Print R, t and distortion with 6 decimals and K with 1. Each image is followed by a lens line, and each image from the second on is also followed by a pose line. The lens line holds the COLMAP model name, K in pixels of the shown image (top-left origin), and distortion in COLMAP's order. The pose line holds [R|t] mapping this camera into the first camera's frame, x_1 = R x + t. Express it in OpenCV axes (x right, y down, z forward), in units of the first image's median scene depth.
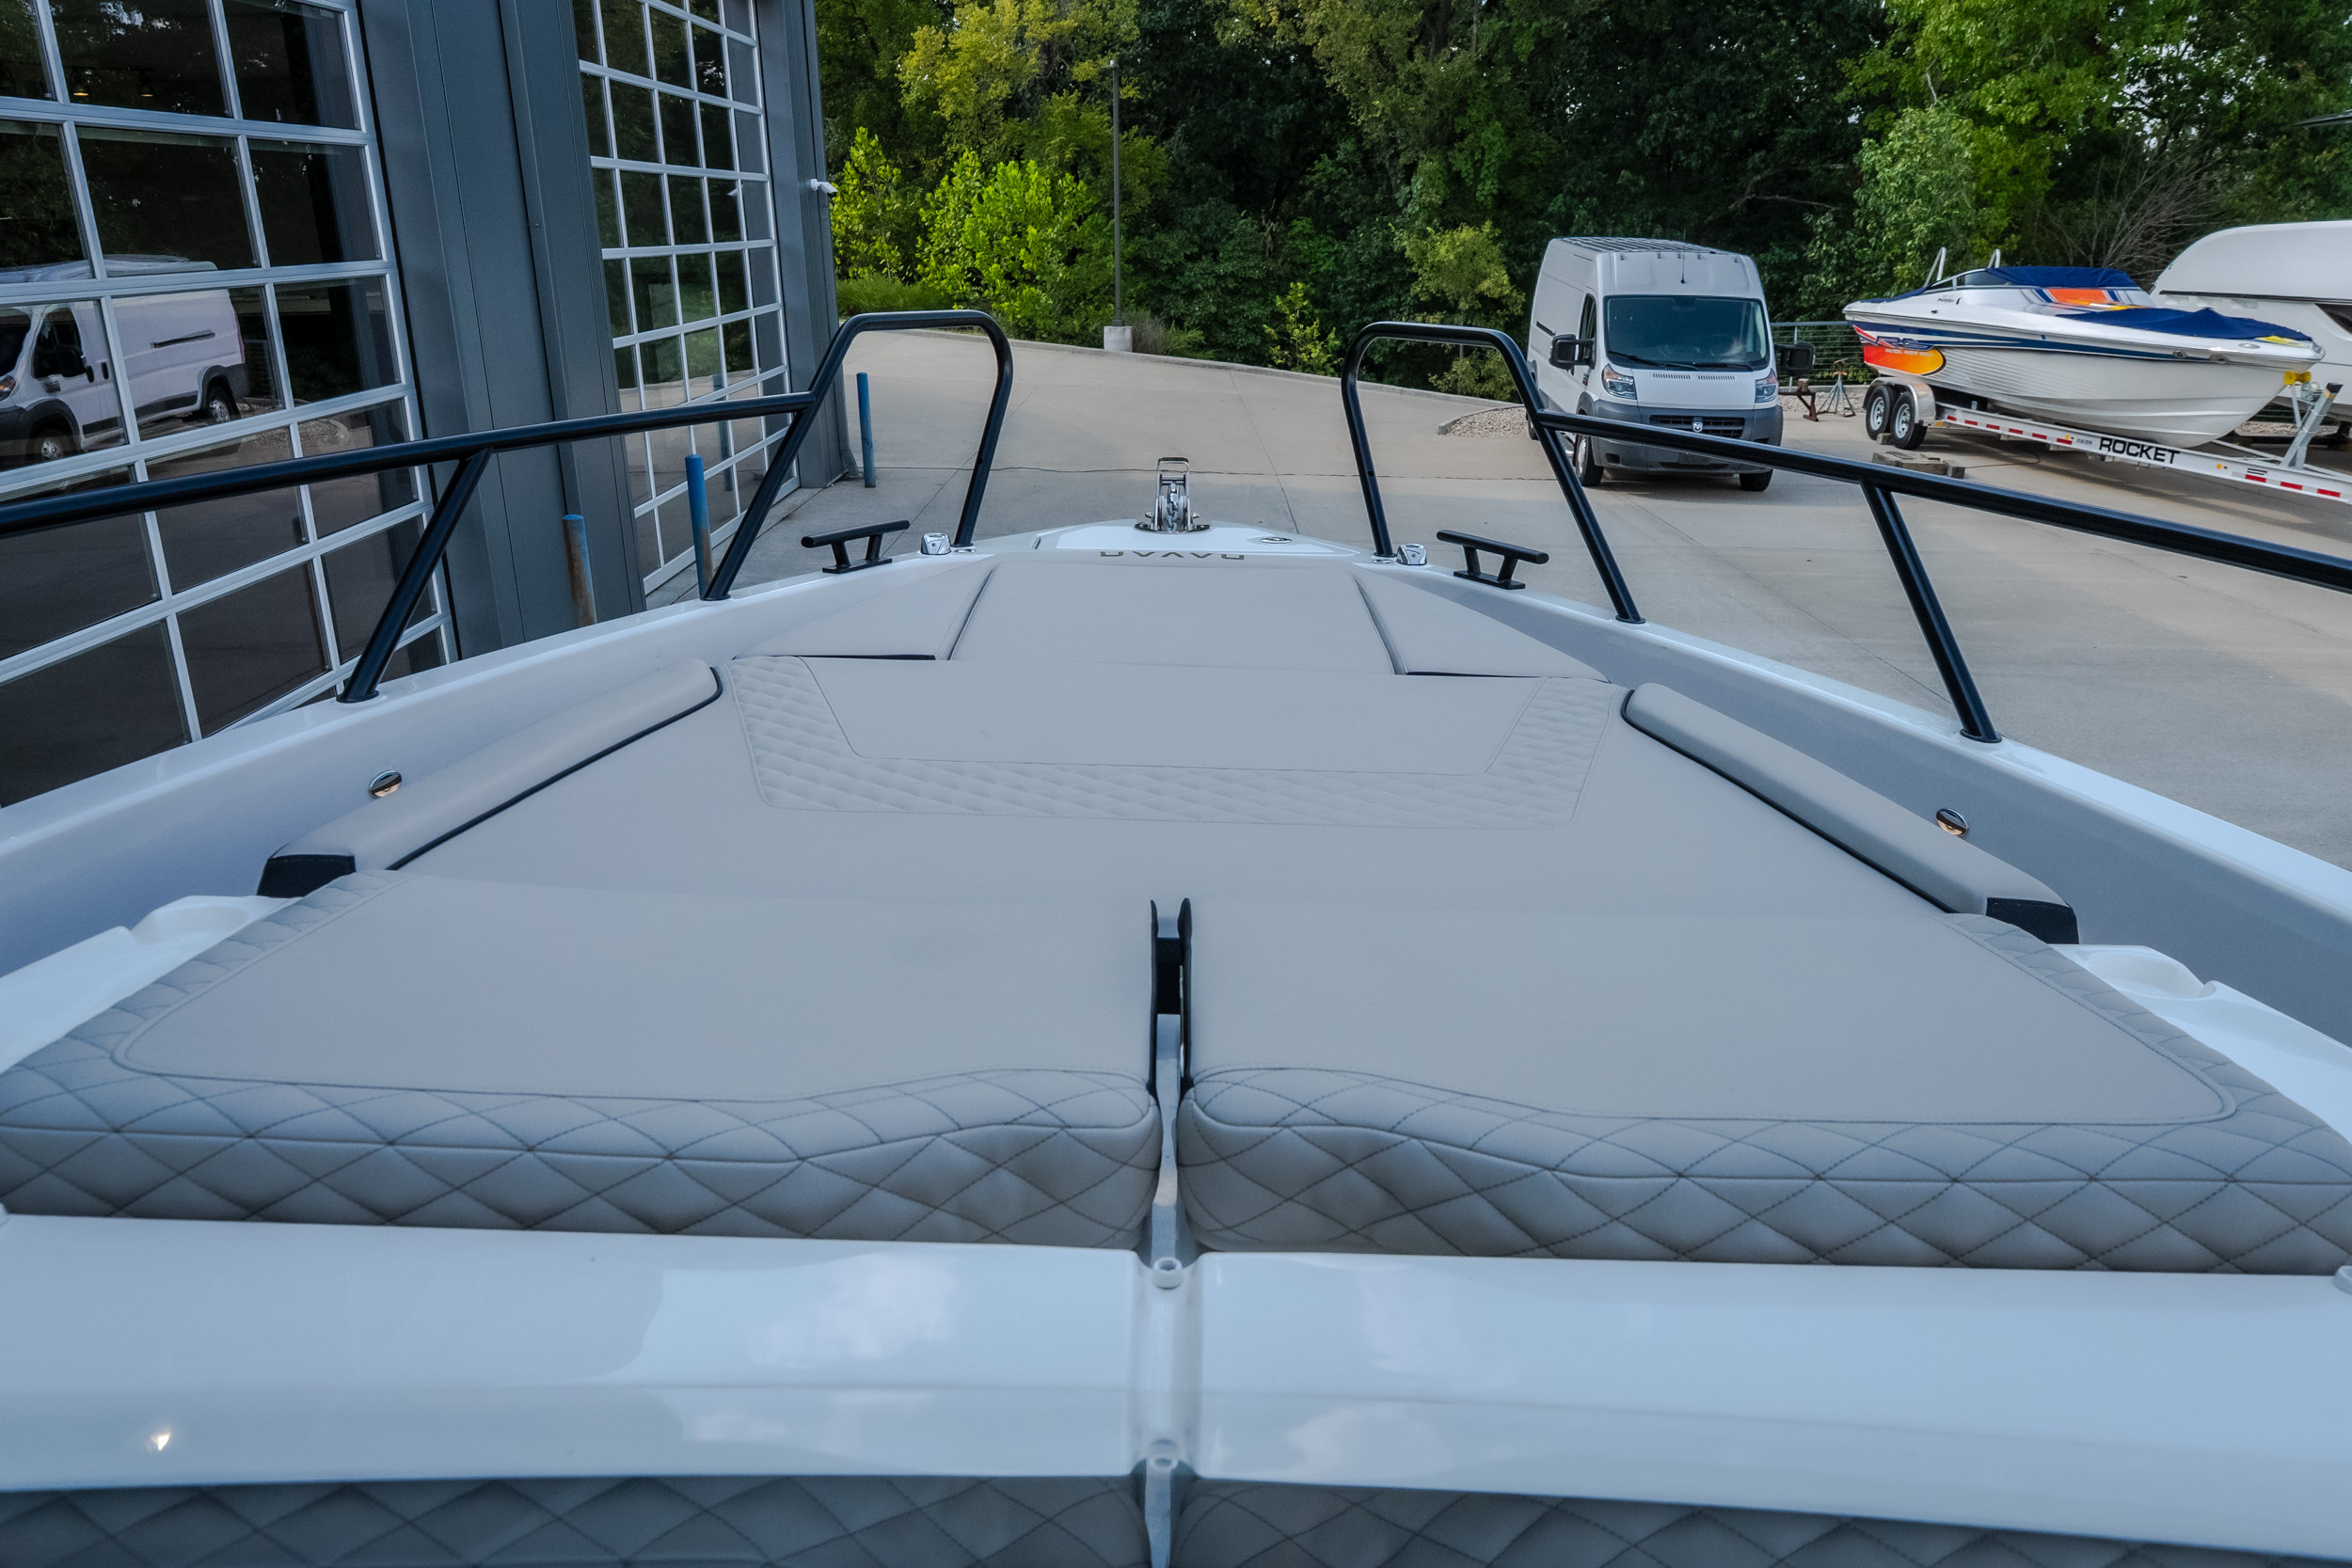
lens RADIAL K [[1641.0, 0, 1173.7], [0, 1641.0, 771.3], [0, 0, 1]] dist [-0.007042, 0.007088]
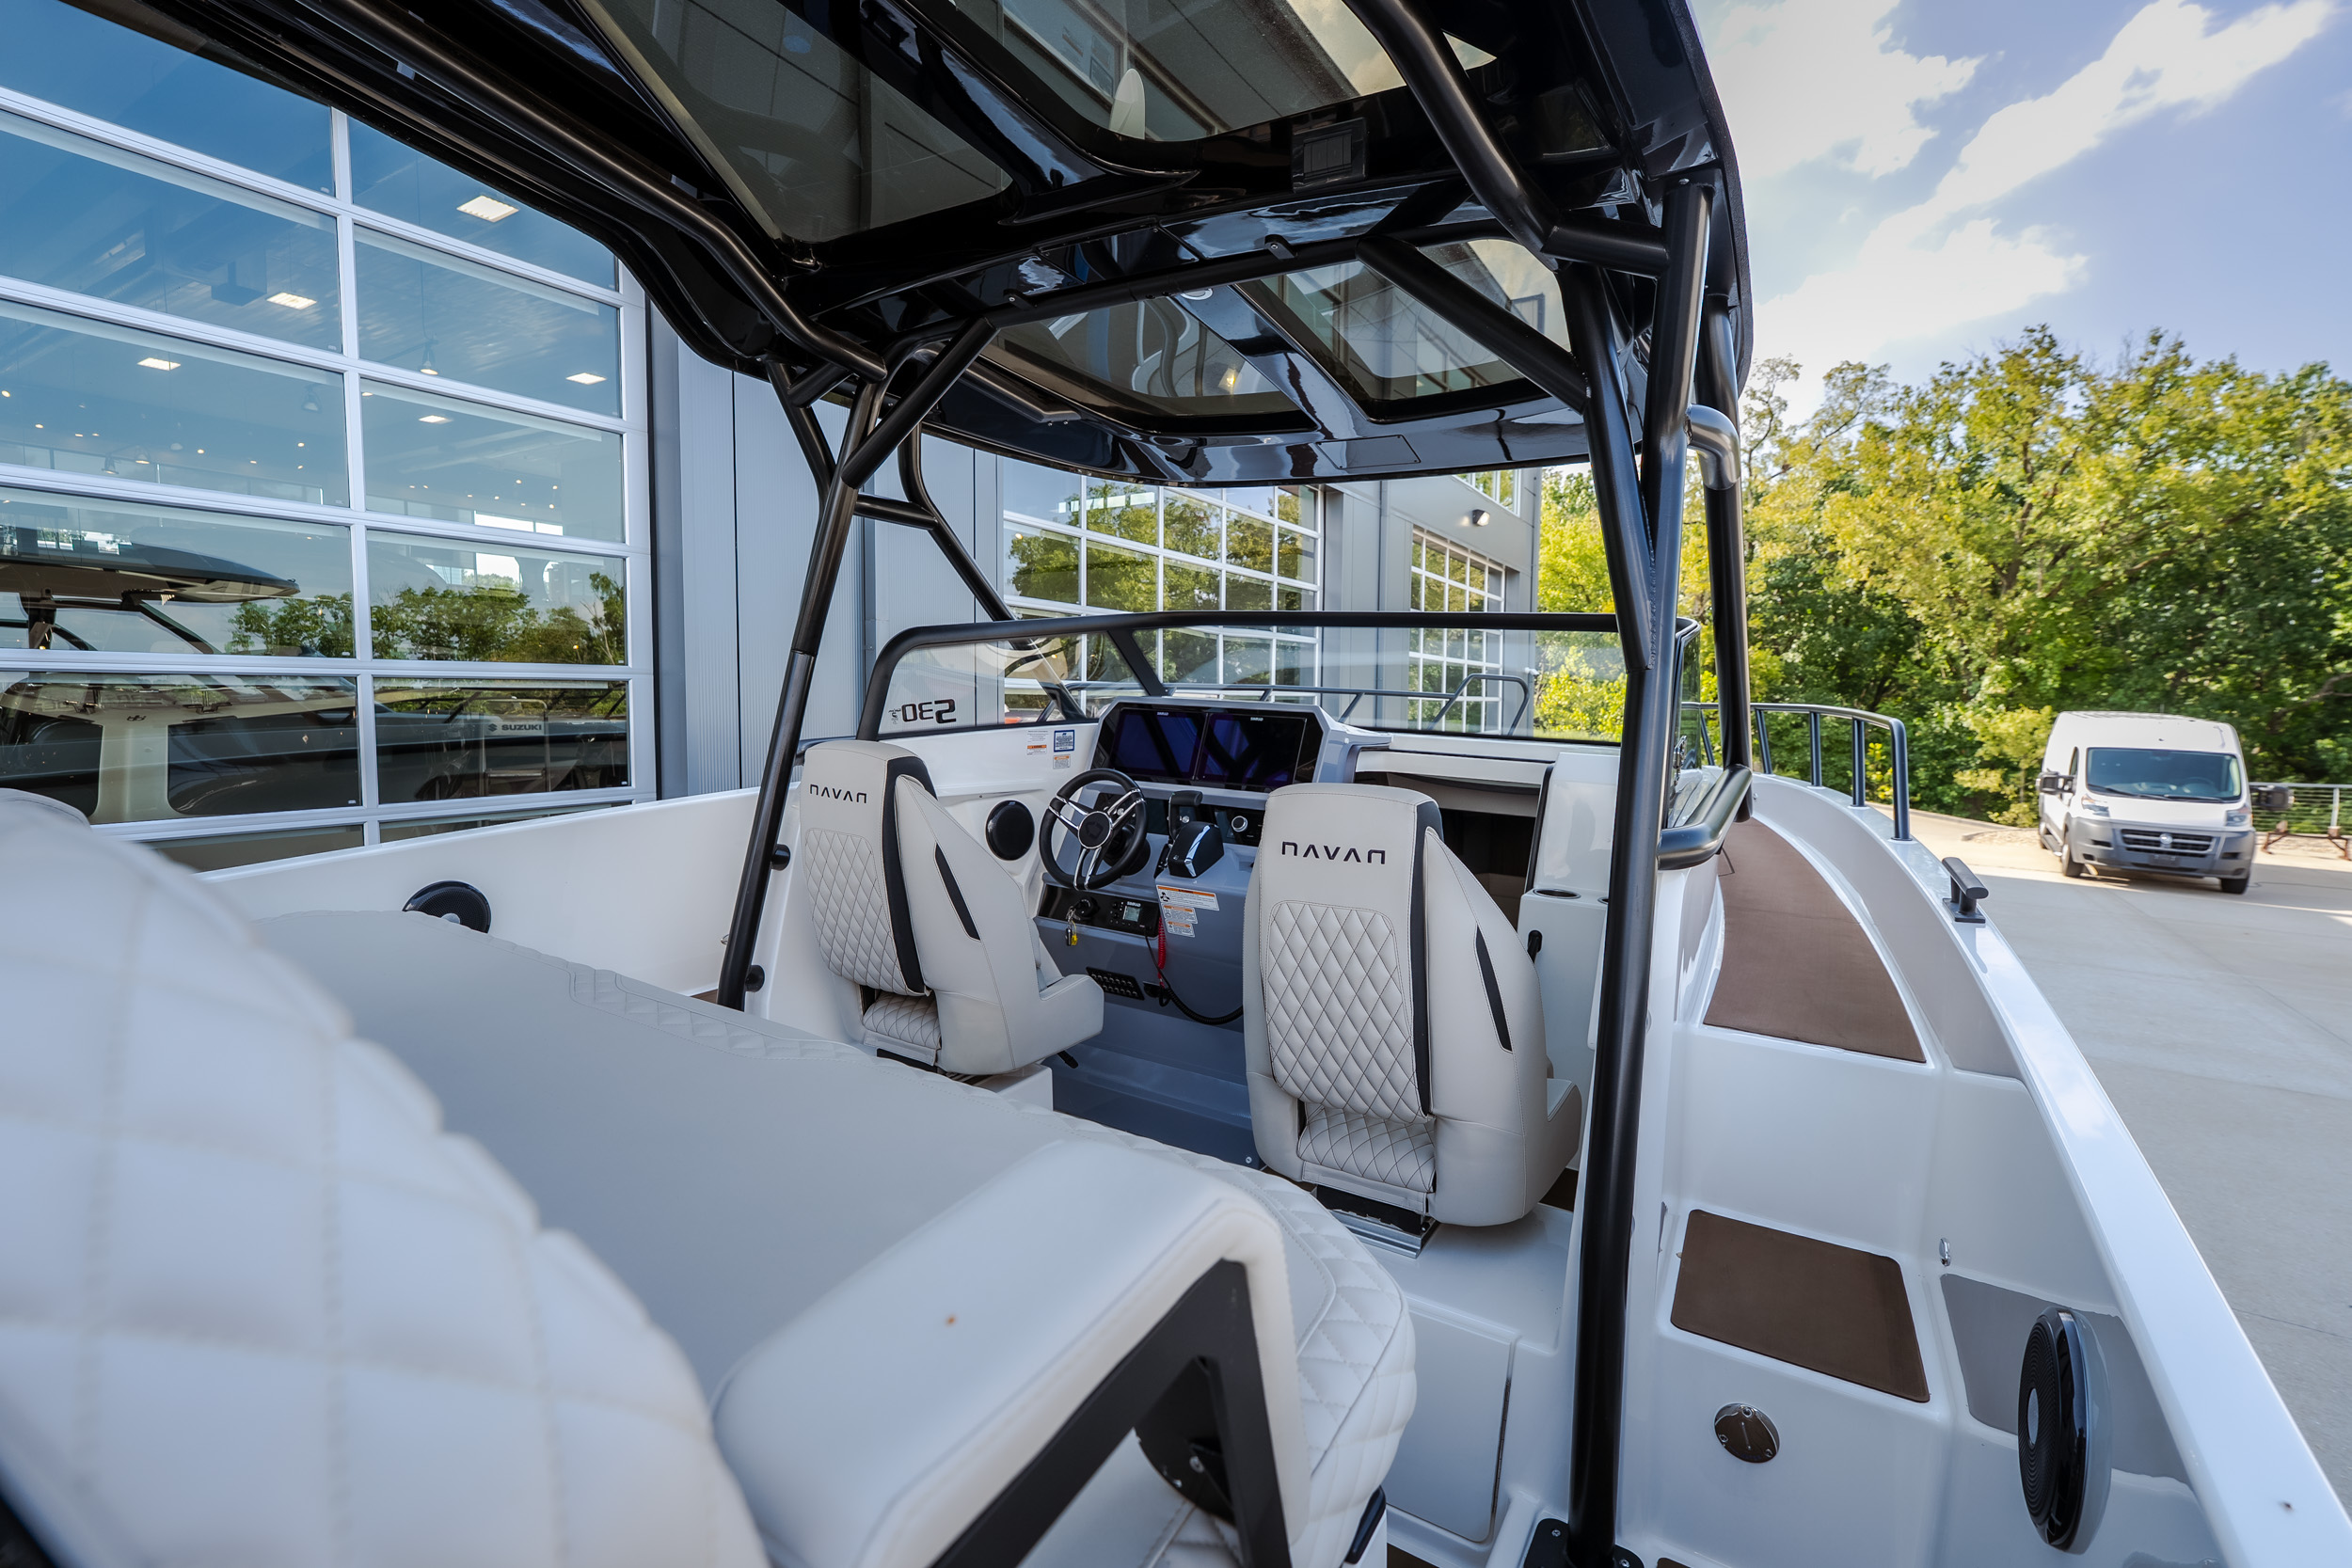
lens RADIAL K [[1061.8, 0, 1166.8], [0, 1061.8, 782.6], [0, 0, 1]] dist [-0.004154, 0.001950]
pose [[0.852267, 0.060055, -0.519648, 0.036125], [-0.186779, 0.962842, -0.195059, 0.041263], [0.488625, 0.263302, 0.831816, -0.090112]]
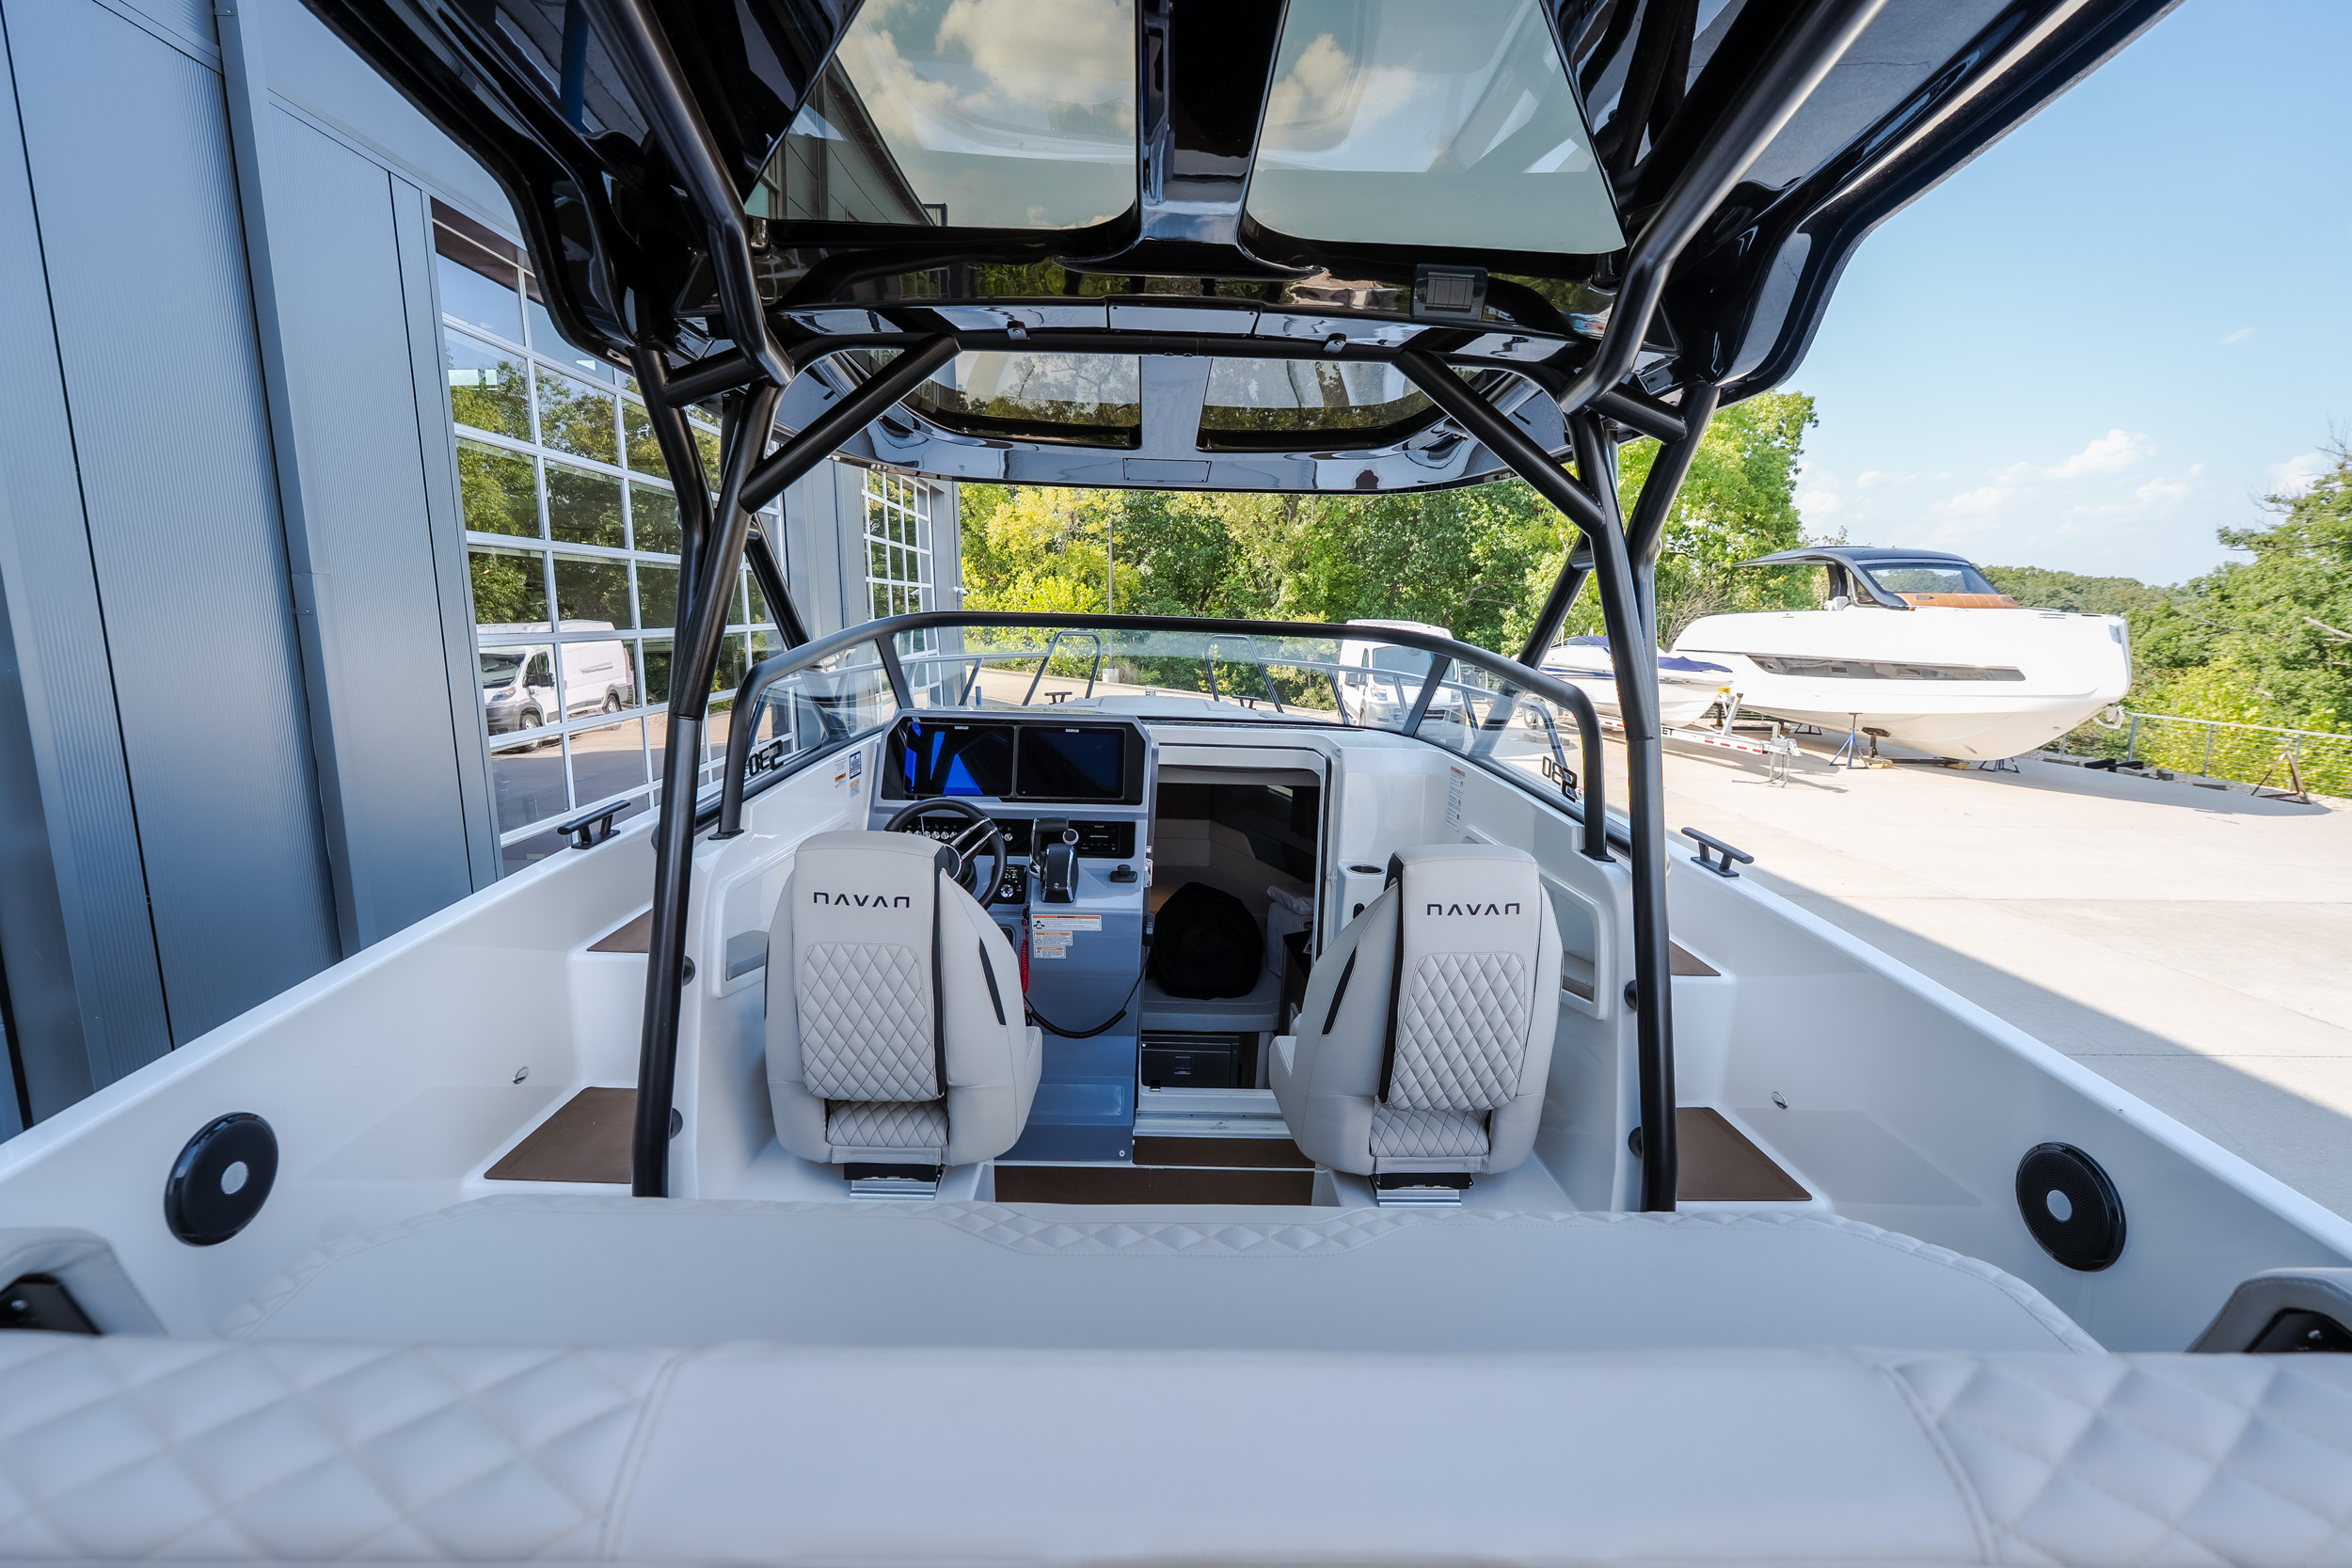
lens RADIAL K [[1061.8, 0, 1175.4], [0, 1061.8, 783.4], [0, 0, 1]] dist [-0.004154, 0.001950]
pose [[0.999477, 0.001482, 0.032296, -0.002160], [0.003778, 0.986747, -0.162222, 0.035769], [-0.032108, 0.162259, 0.986226, -0.103151]]
